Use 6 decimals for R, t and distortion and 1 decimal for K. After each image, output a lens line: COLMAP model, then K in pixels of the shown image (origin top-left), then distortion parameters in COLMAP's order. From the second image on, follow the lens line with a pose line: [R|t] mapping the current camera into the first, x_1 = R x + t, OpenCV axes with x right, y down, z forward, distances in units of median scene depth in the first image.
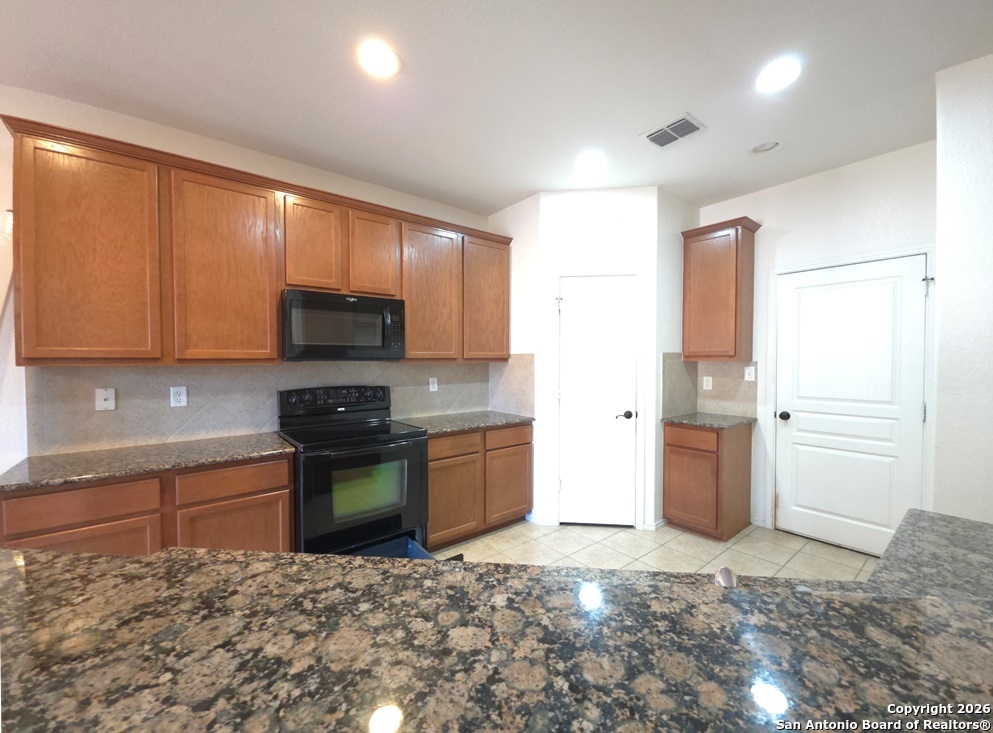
lens RADIAL K [[397.7, 0, 499.1], [0, 397.7, 365.2], [0, 0, 1]] dist [0.001683, -0.000536]
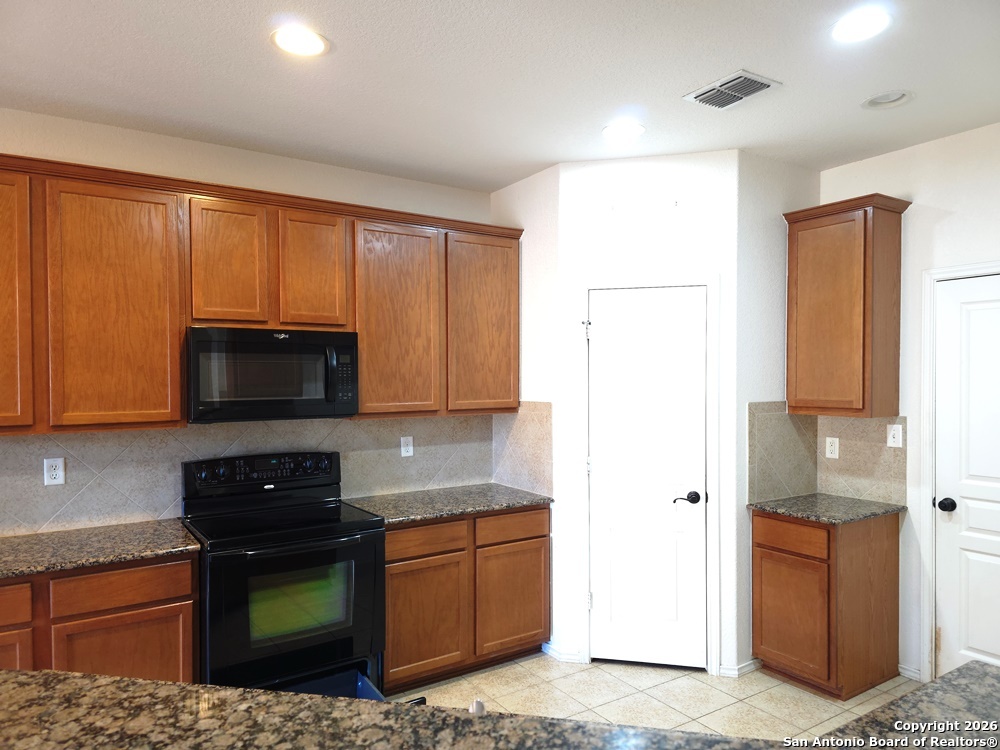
lens RADIAL K [[672.5, 0, 500.8], [0, 672.5, 381.6], [0, 0, 1]] dist [0.058441, -0.051603]
pose [[0.995039, -0.000166, -0.099489, 0.143652], [-0.000214, 0.999993, -0.003818, -0.076118], [0.099489, 0.003820, 0.995031, -0.176772]]
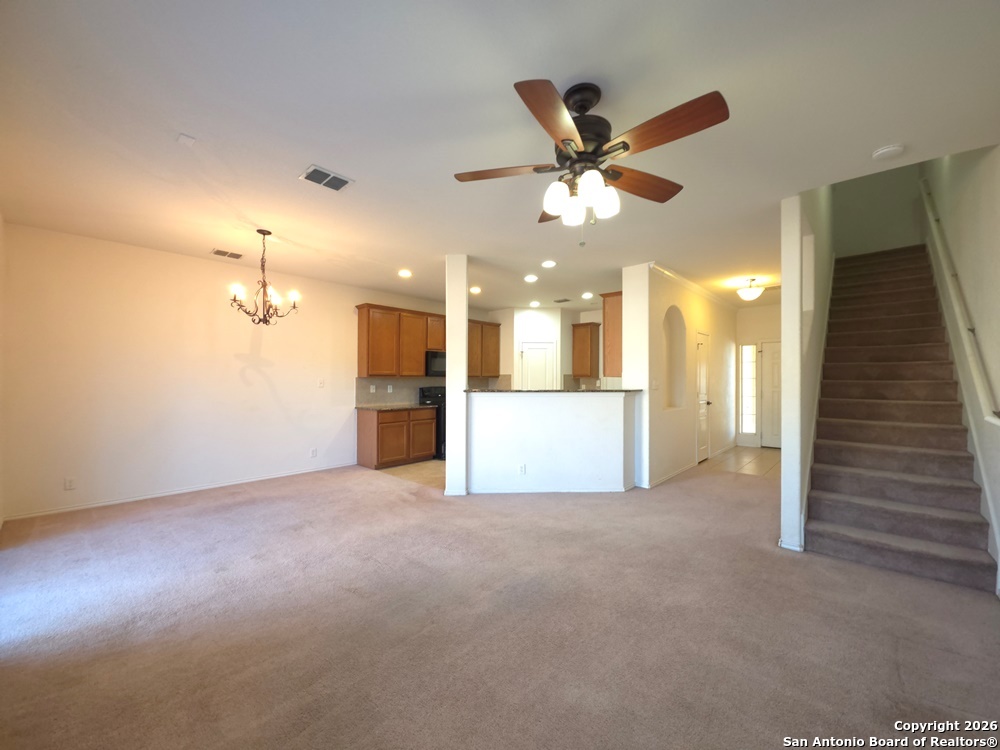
lens RADIAL K [[399.7, 0, 503.8], [0, 399.7, 376.2], [0, 0, 1]] dist [-0.001695, 0.000028]
pose [[0.989087, 0.005533, 0.147226, -0.380763], [-0.001910, 0.999692, -0.024735, 0.050662], [-0.147317, 0.024184, 0.988794, -1.680481]]
